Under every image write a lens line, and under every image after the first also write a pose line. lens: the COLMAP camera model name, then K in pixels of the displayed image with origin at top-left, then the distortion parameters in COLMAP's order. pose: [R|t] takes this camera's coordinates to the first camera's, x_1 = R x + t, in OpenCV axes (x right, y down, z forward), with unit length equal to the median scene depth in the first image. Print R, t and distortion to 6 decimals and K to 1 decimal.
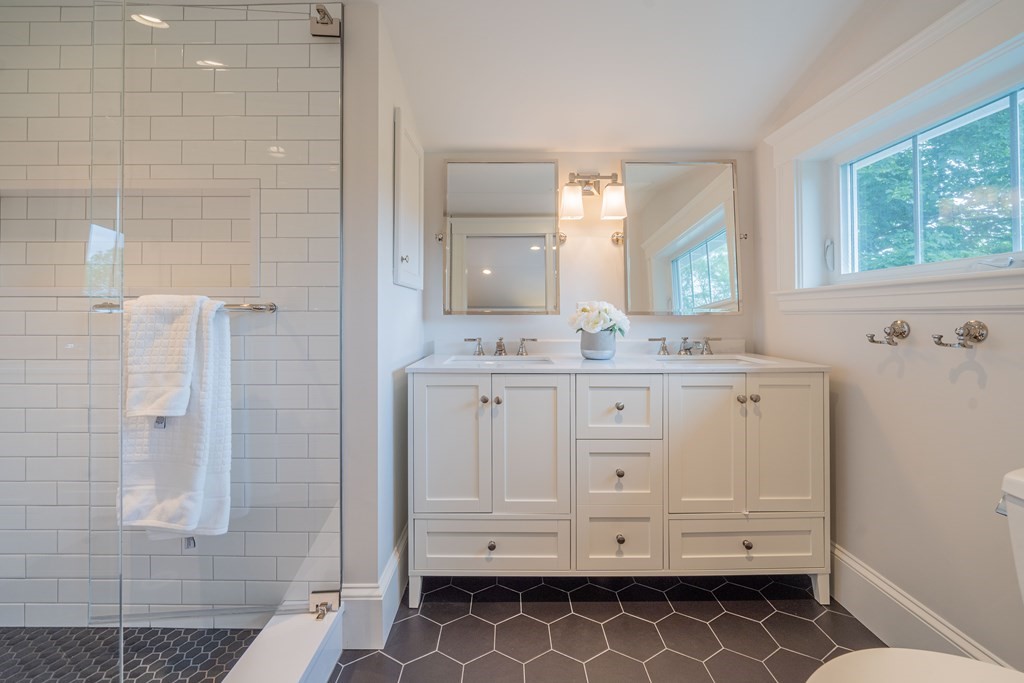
lens RADIAL K [[402.3, 0, 515.5], [0, 402.3, 343.4], [0, 0, 1]] dist [-0.008869, 0.000355]
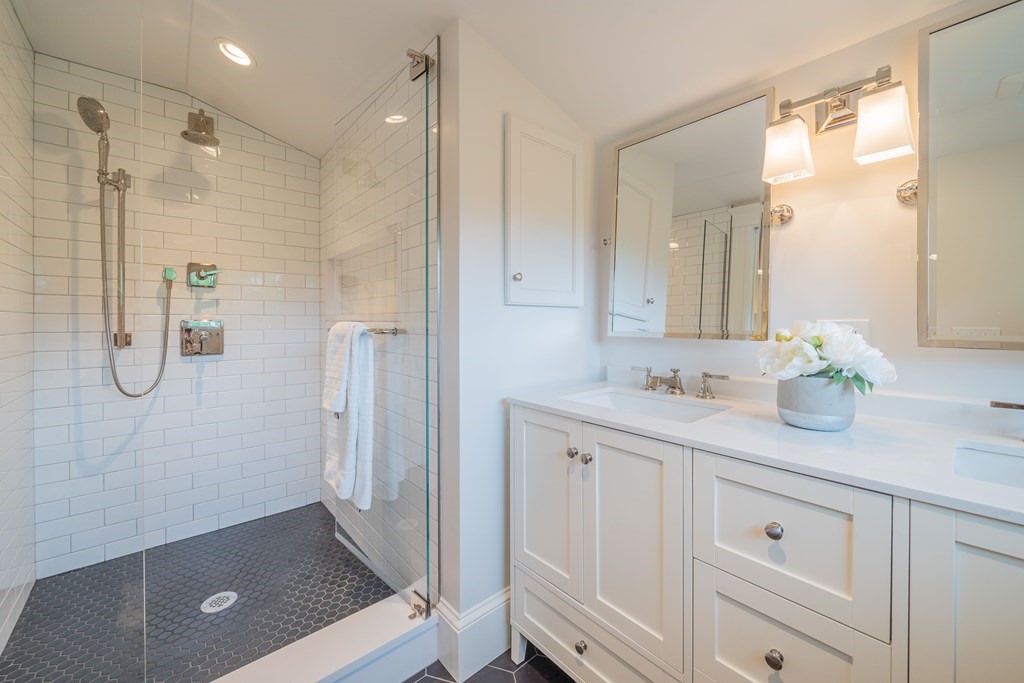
lens RADIAL K [[402.3, 0, 515.5], [0, 402.3, 343.4], [0, 0, 1]] dist [-0.008869, 0.000355]
pose [[0.654442, 0.042913, -0.754893, 0.411825], [-0.051238, 0.998610, 0.012347, -0.071132], [0.754374, 0.030598, 0.655732, 0.404014]]
